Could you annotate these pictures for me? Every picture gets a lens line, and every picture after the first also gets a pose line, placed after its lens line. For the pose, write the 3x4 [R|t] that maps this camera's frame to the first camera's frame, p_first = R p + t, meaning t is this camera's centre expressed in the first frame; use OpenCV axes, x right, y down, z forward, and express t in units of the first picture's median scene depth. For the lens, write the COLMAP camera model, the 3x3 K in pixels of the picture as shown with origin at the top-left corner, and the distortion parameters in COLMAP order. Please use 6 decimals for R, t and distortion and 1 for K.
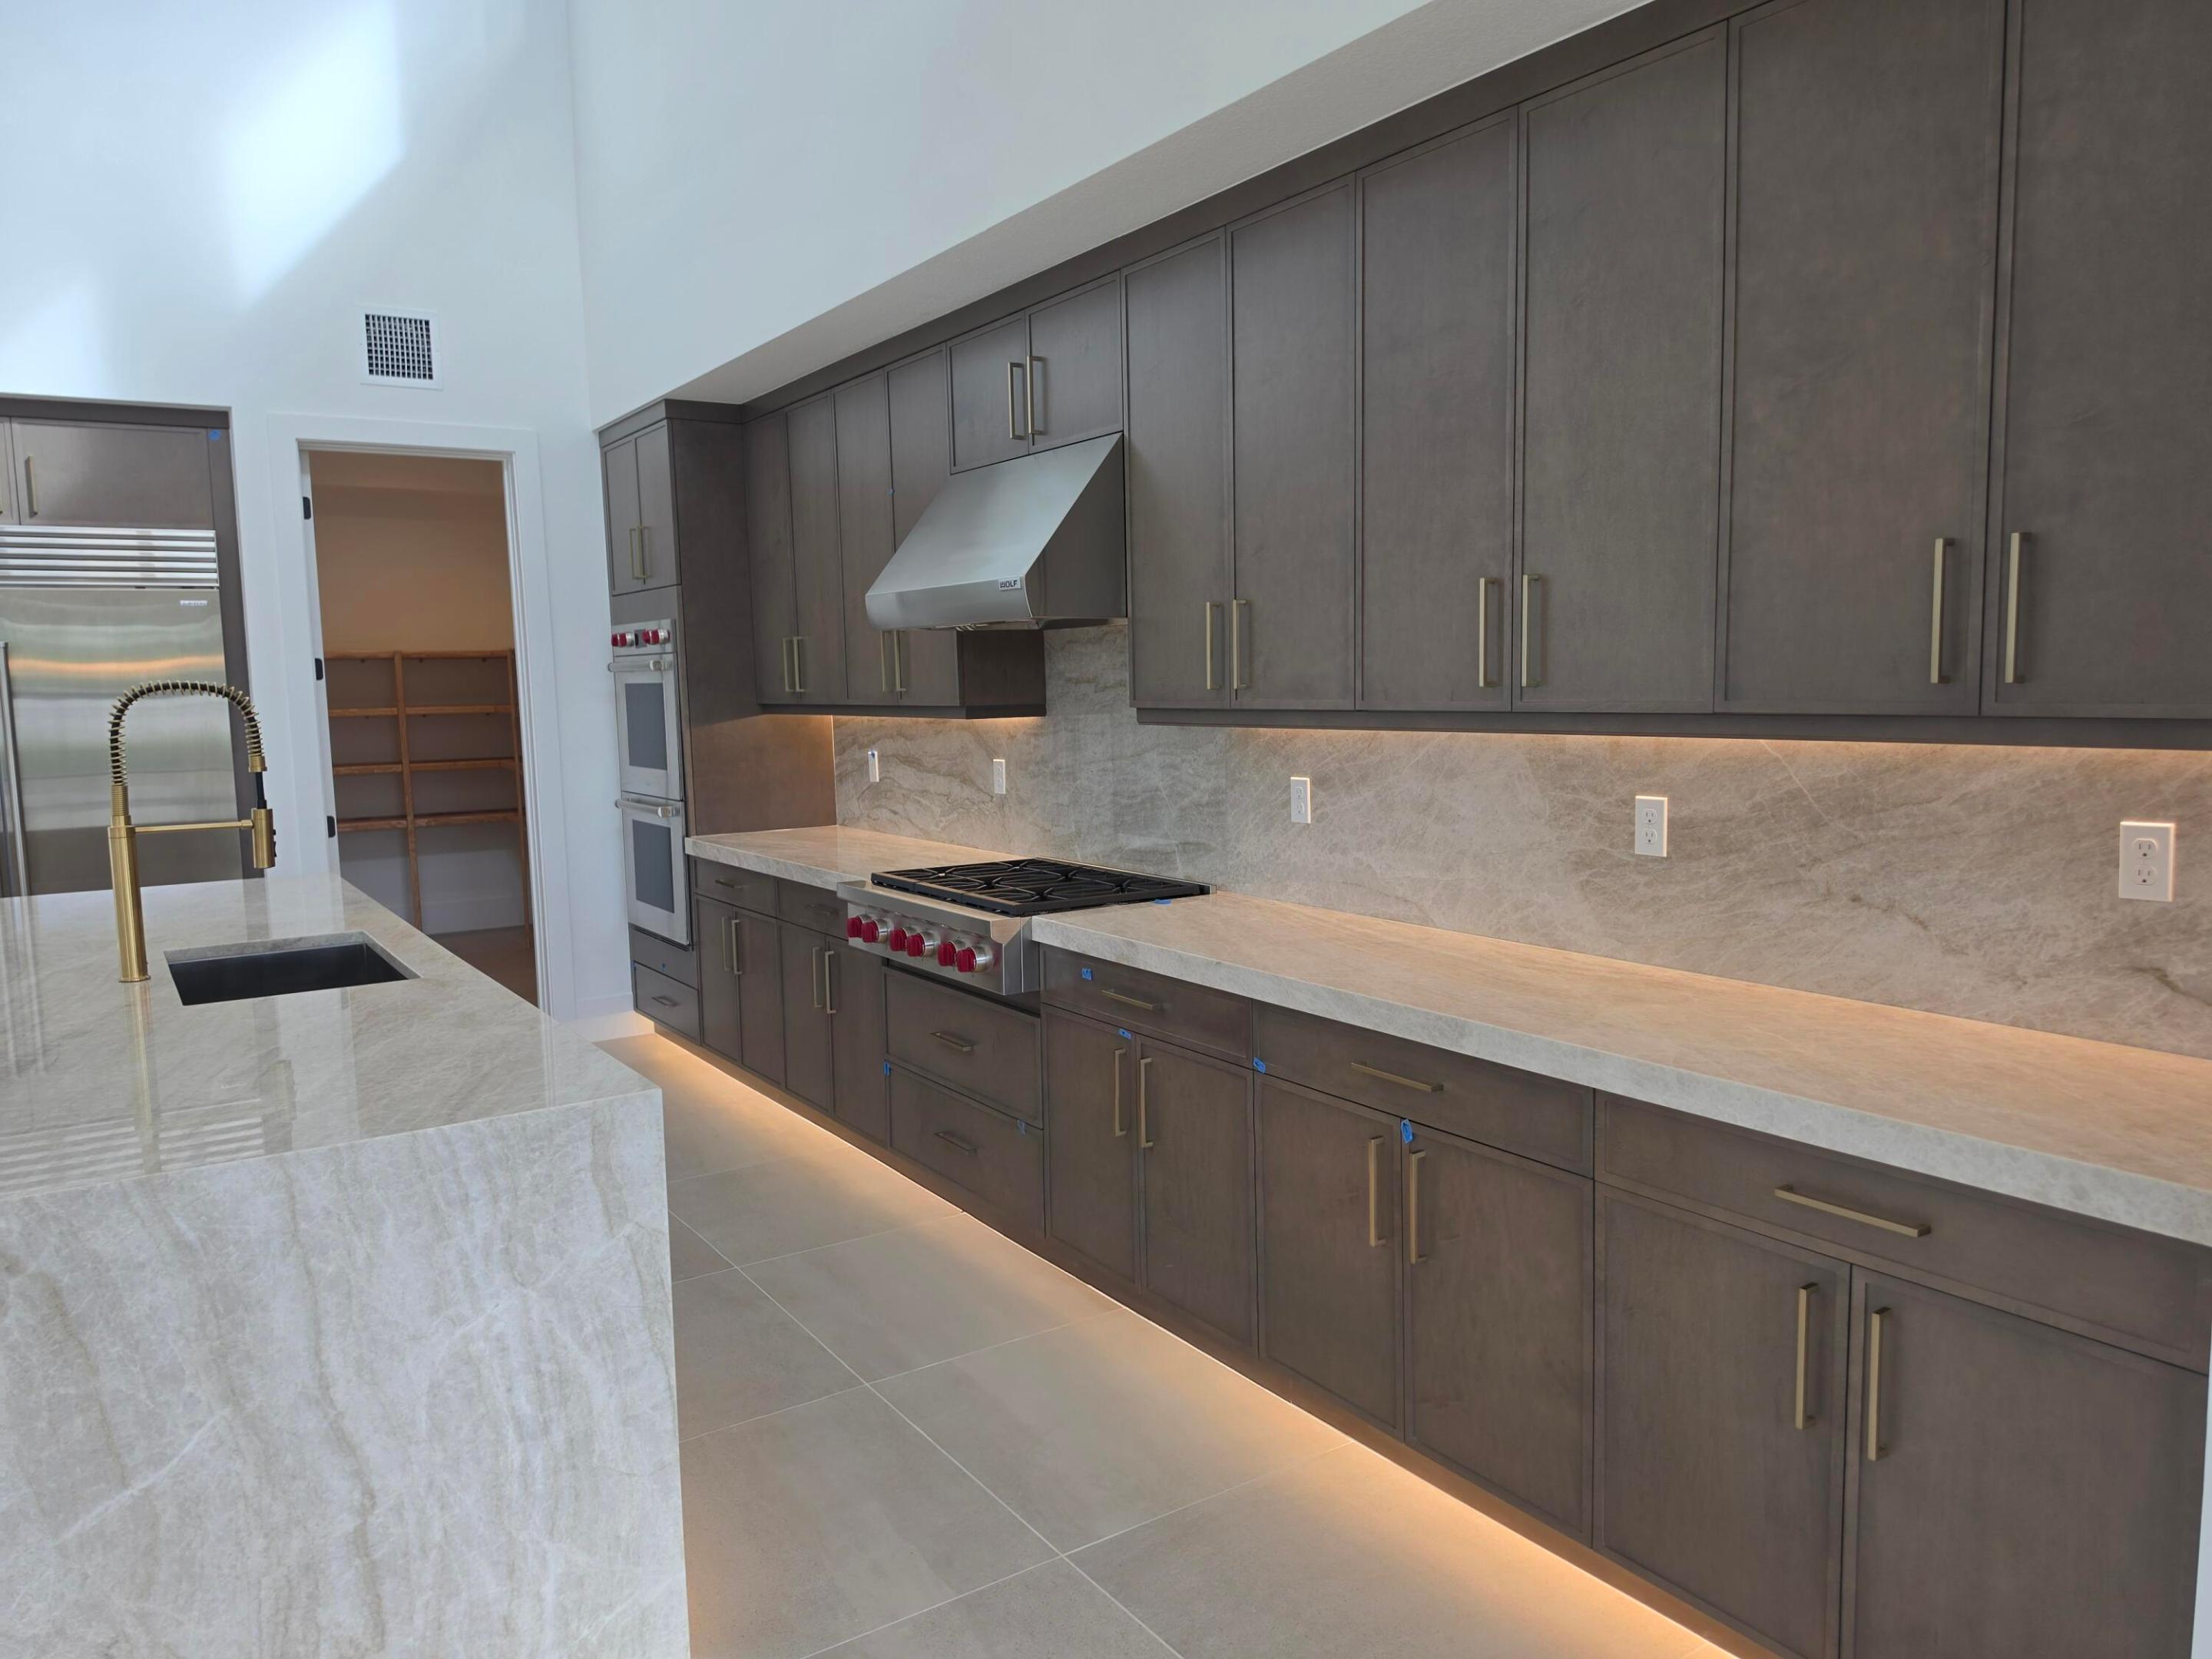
lens RADIAL K [[1526.3, 0, 1106.0], [0, 1526.3, 829.5], [0, 0, 1]] dist [0.108114, -0.161286]
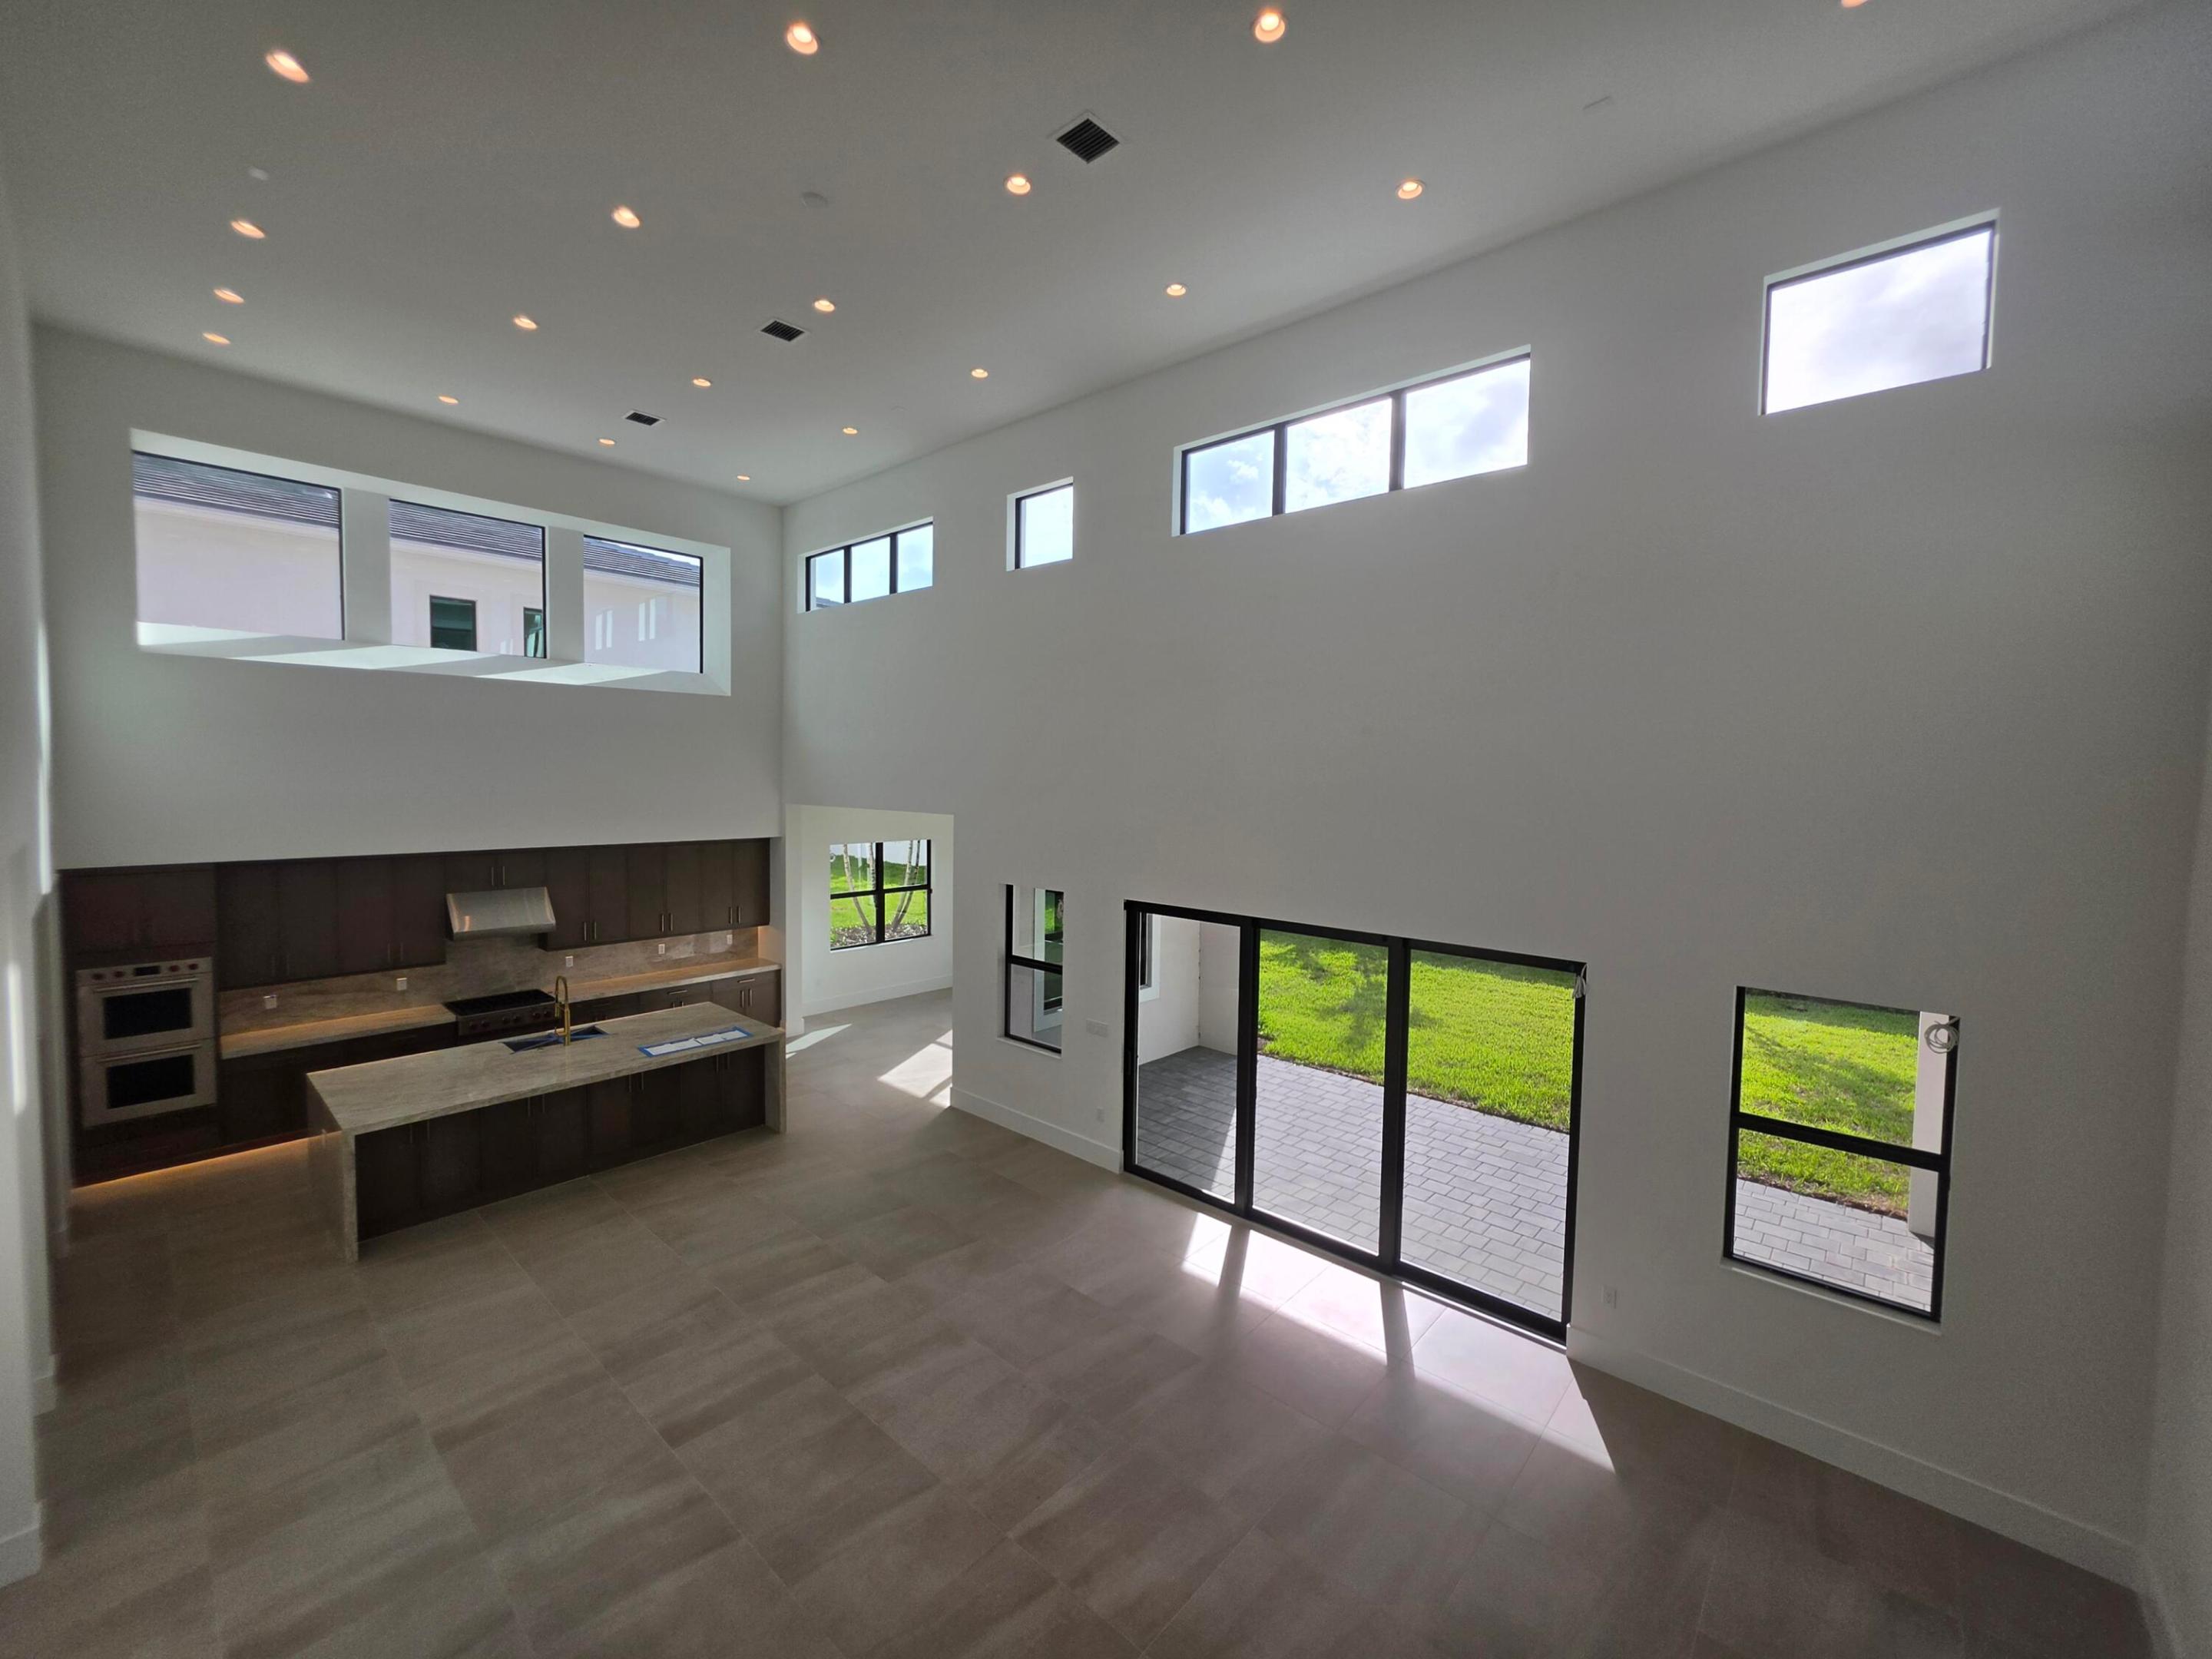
lens RADIAL K [[891.1, 0, 1105.7], [0, 891.1, 823.6], [0, 0, 1]] dist [-0.004325, -0.000553]
pose [[-0.254710, -0.033577, 0.966434, -1.861556], [0.086982, 0.994550, 0.057478, -0.291636], [-0.963098, 0.098702, -0.250401, 0.056475]]
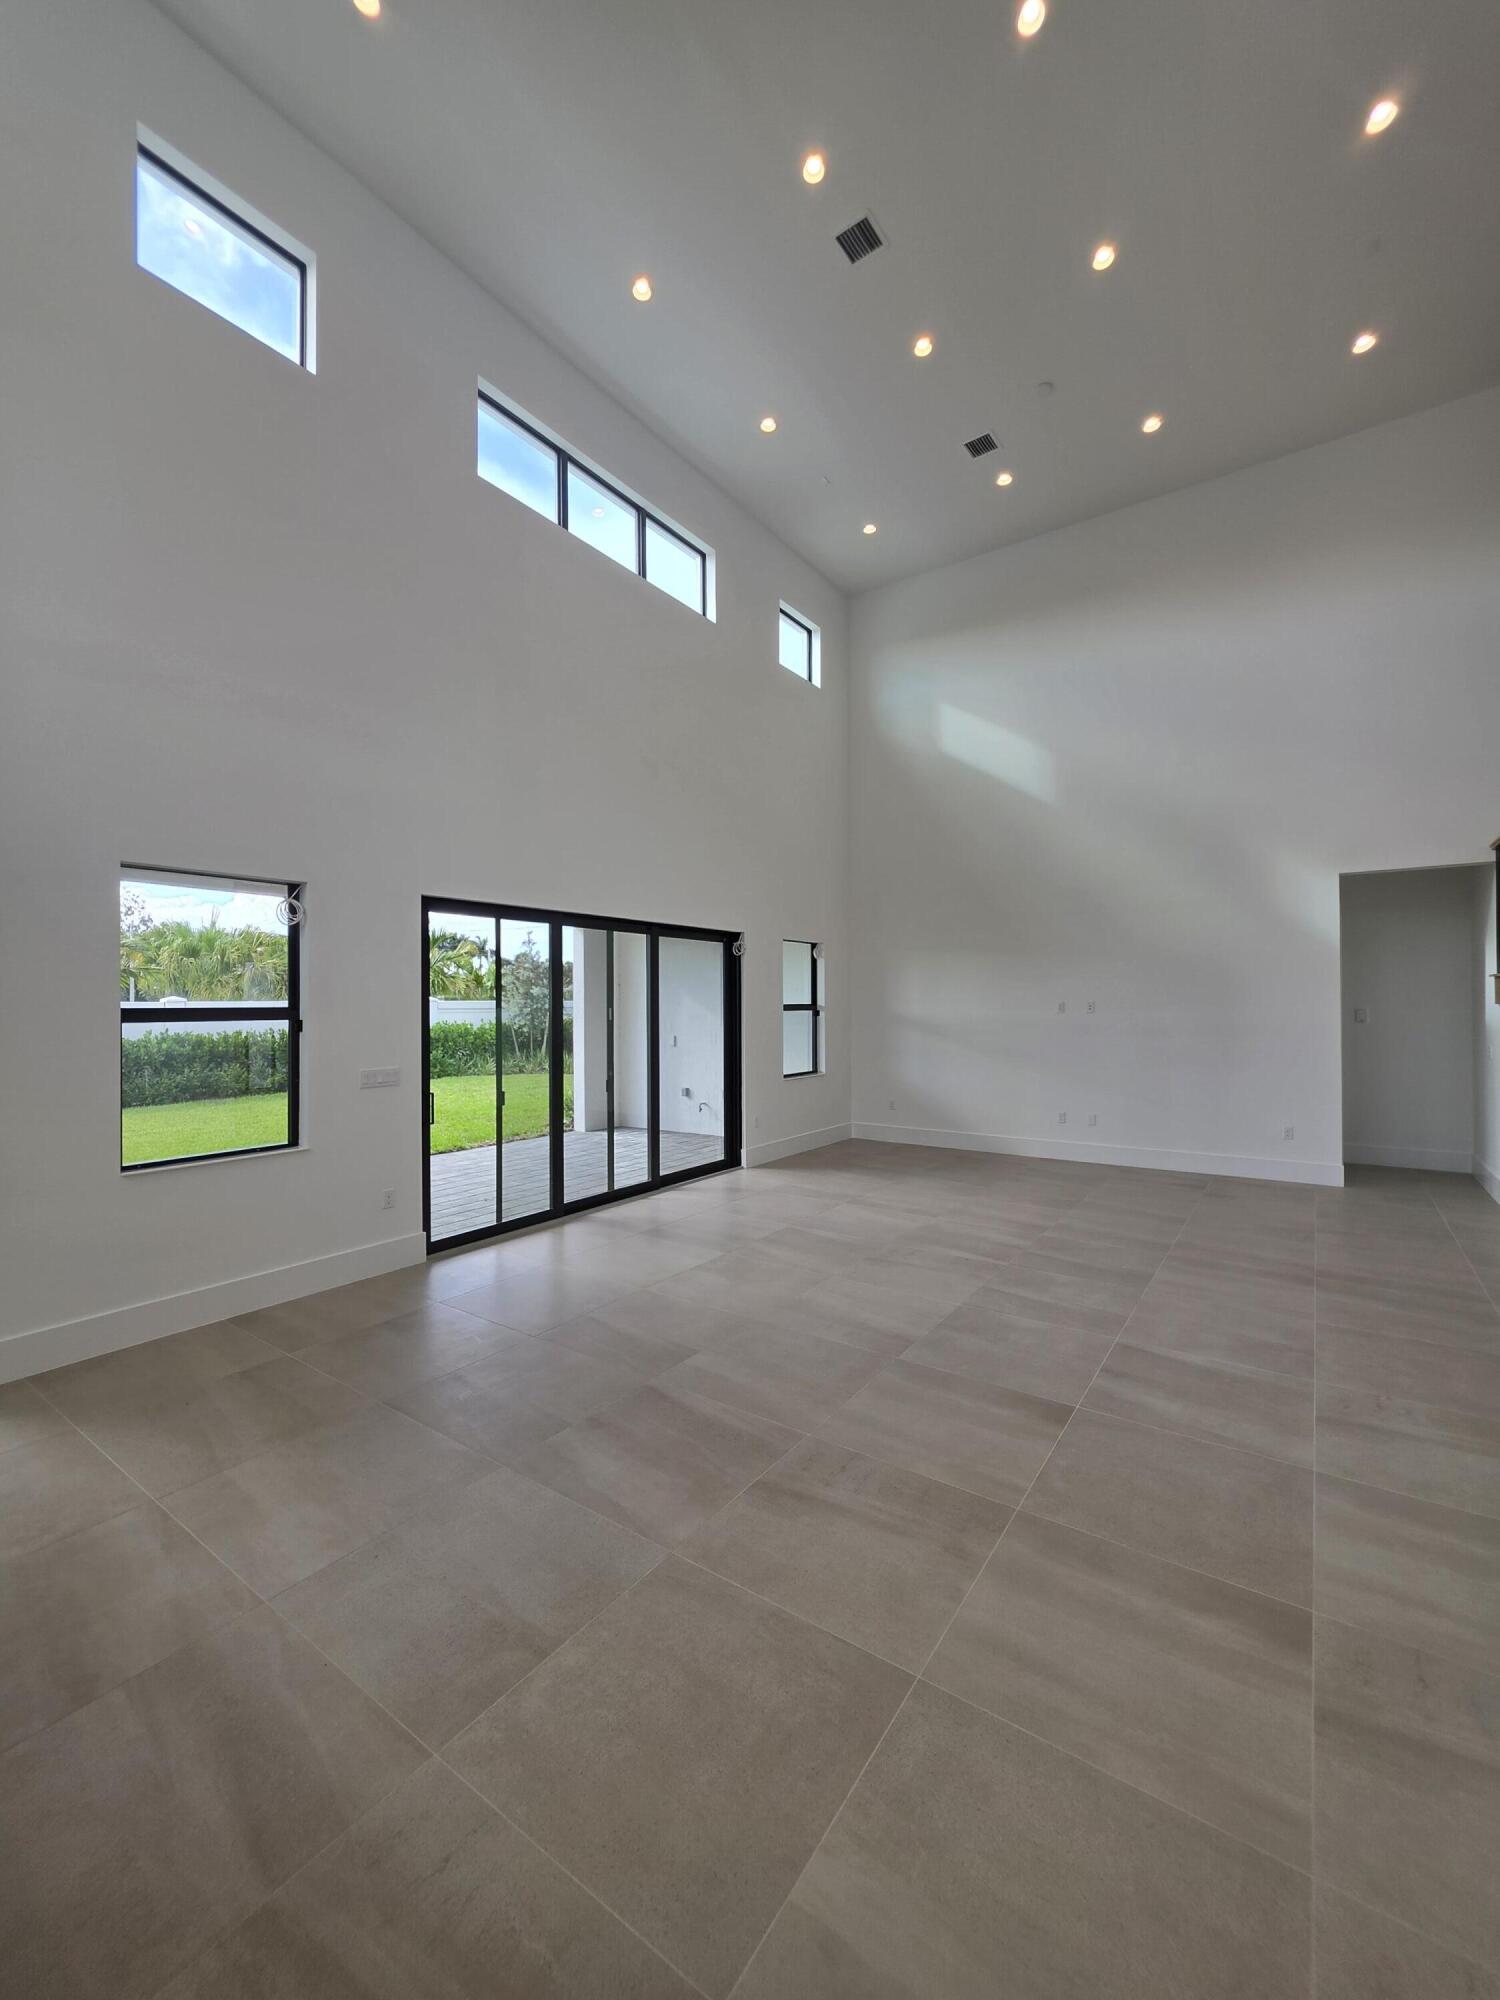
lens RADIAL K [[801.0, 0, 747.4], [0, 801.0, 1005.5], [0, 0, 1]] dist [0.001543, 0.000057]
pose [[-0.932499, 0.024112, -0.360367, -0.634446], [-0.013393, 0.994774, 0.101217, -0.080340], [0.360924, 0.099211, -0.927303, 0.689493]]
